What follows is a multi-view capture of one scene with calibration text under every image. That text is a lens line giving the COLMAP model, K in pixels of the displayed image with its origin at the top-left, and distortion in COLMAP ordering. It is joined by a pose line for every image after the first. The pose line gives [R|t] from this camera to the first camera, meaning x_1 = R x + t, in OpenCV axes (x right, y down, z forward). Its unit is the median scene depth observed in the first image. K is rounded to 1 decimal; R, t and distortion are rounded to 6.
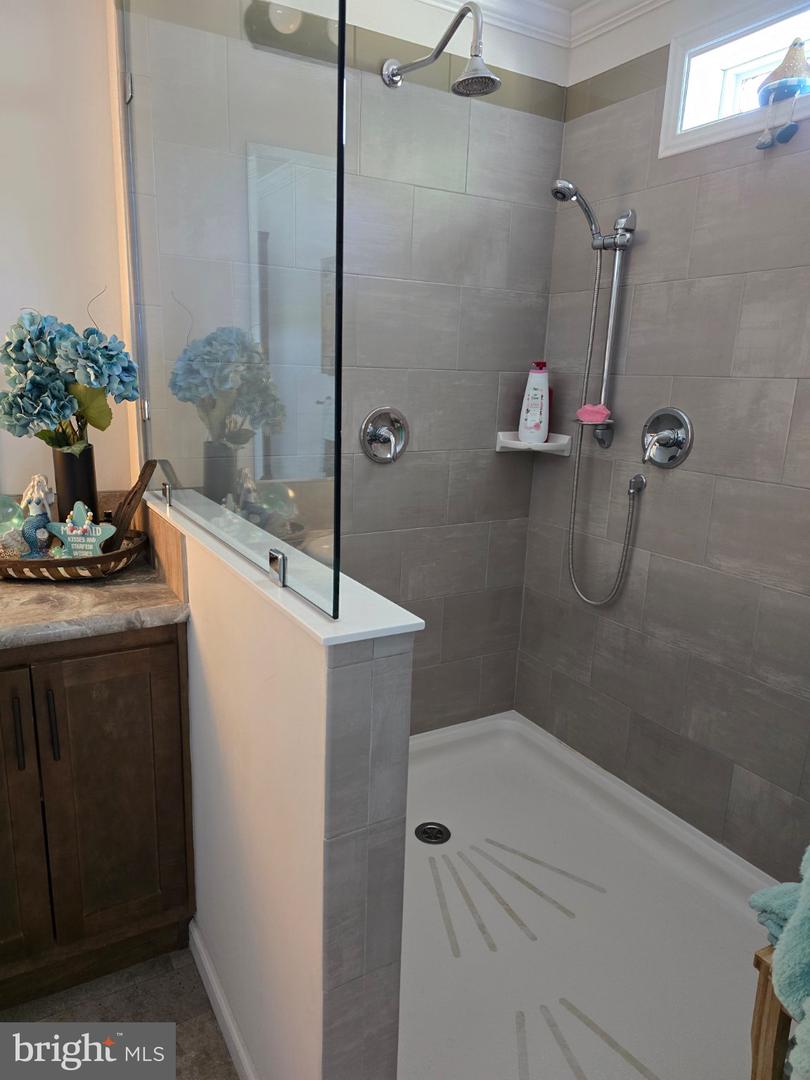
lens RADIAL K [[717.7, 0, 406.1], [0, 717.7, 550.7], [0, 0, 1]] dist [0.020918, -0.000349]
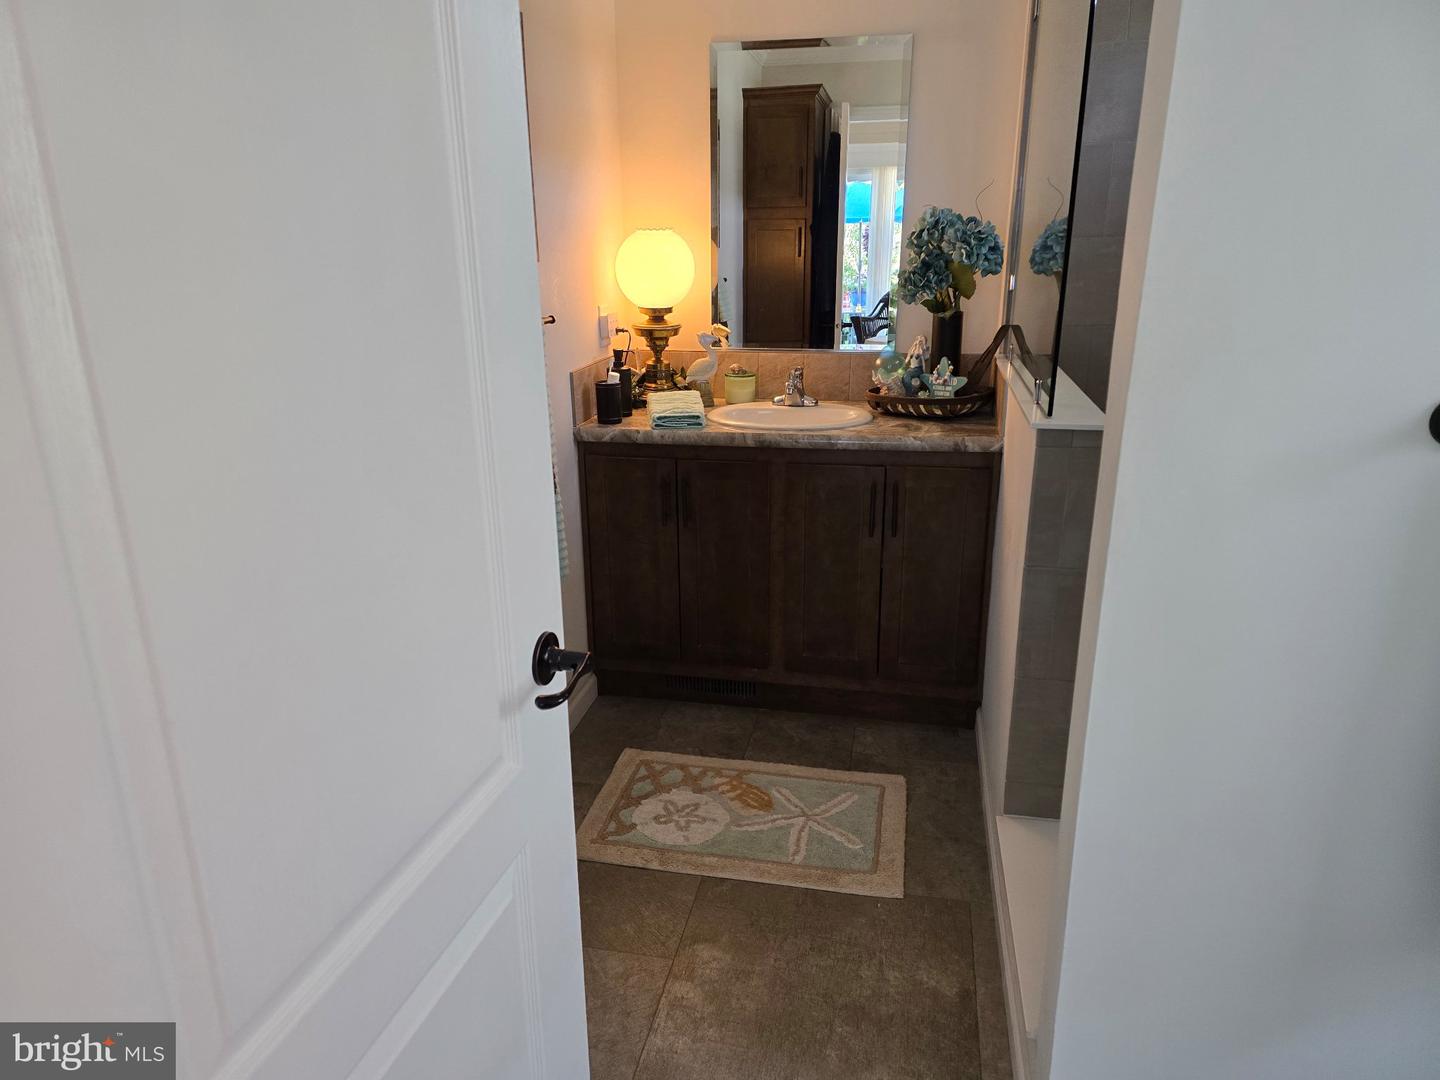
lens RADIAL K [[957.0, 0, 712.5], [0, 957.0, 542.3], [0, 0, 1]] dist [0.020918, -0.000349]
pose [[0.732309, 0.163467, -0.661061, 0.431933], [-0.127958, 0.986501, 0.102193, 0.138832], [0.668842, 0.009751, 0.743340, -0.542552]]
